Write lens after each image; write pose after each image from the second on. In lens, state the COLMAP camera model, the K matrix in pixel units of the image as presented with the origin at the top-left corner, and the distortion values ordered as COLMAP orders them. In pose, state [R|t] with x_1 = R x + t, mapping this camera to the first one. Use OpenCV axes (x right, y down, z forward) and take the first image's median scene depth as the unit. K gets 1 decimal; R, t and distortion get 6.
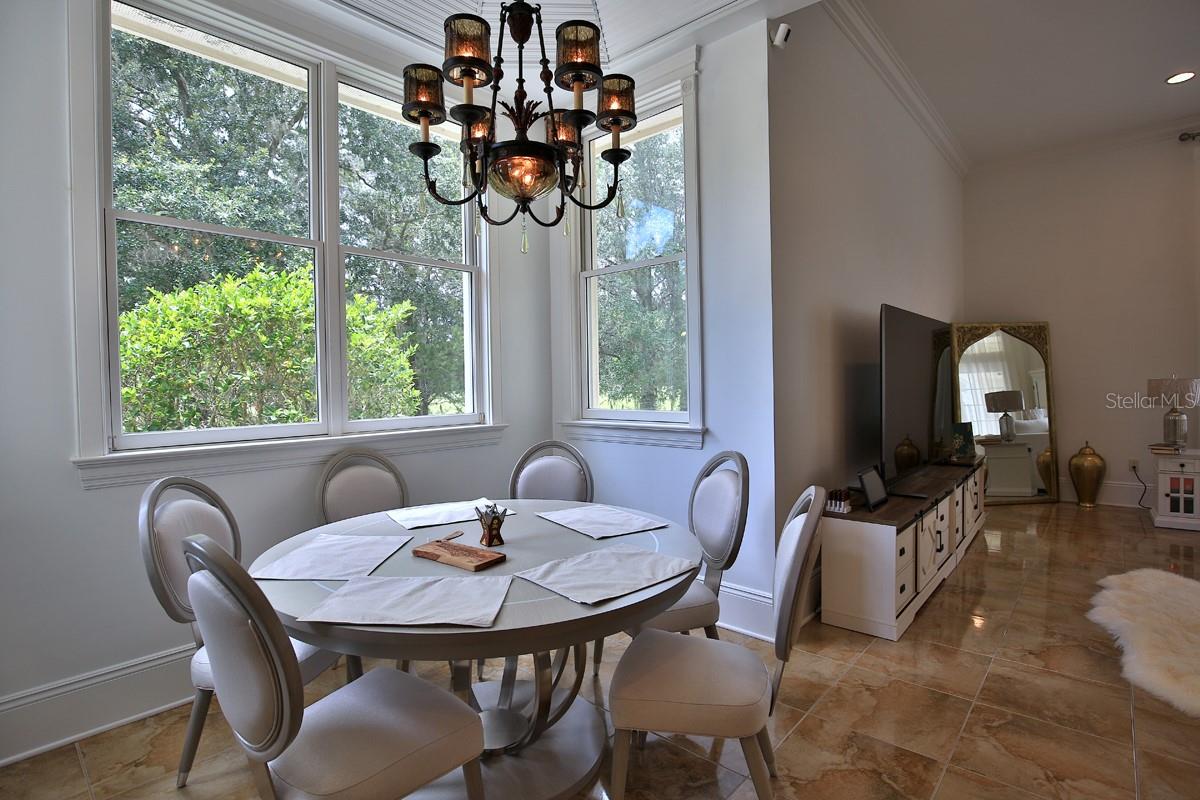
lens RADIAL K [[579.9, 0, 604.6], [0, 579.9, 397.3], [0, 0, 1]] dist [-0.037478, 0.005833]
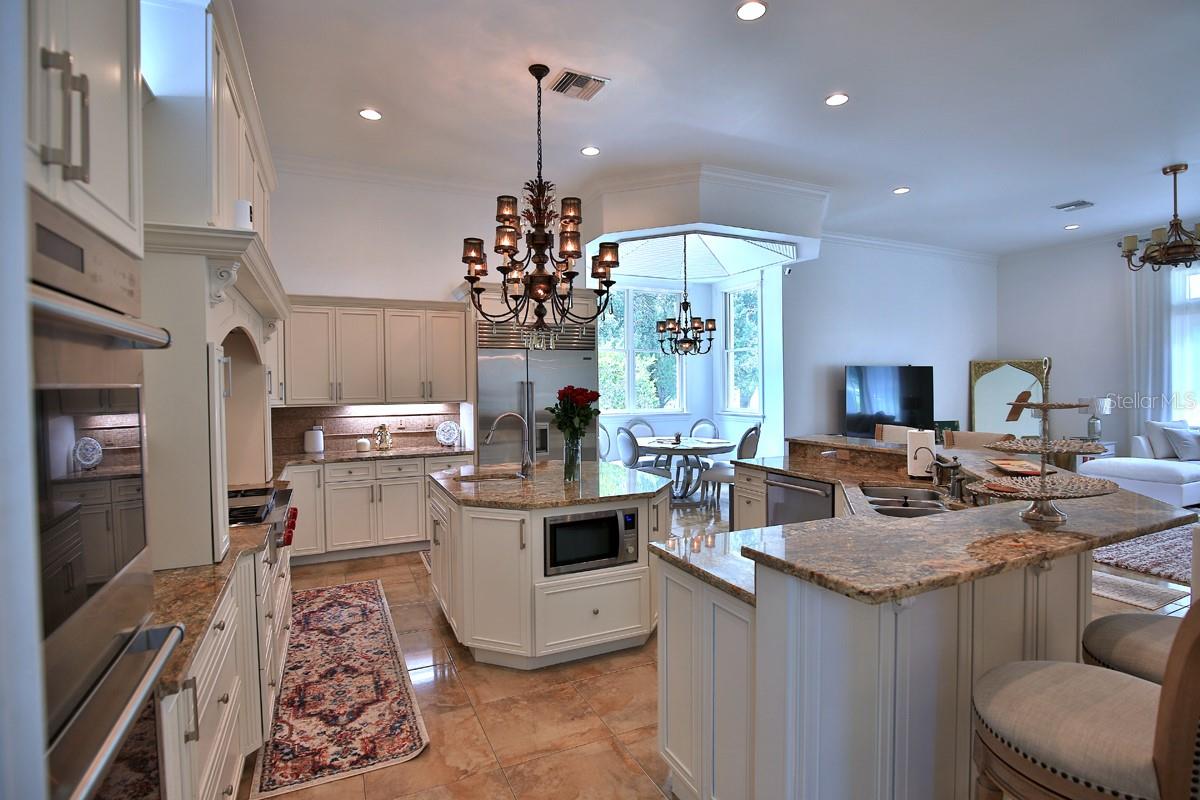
lens RADIAL K [[579.9, 0, 604.6], [0, 579.9, 397.3], [0, 0, 1]] dist [-0.037478, 0.005833]
pose [[0.922111, 0.015056, -0.386633, 0.582160], [-0.016520, 0.999863, -0.000466, -0.016620], [0.386573, 0.006817, 0.922234, -1.887401]]
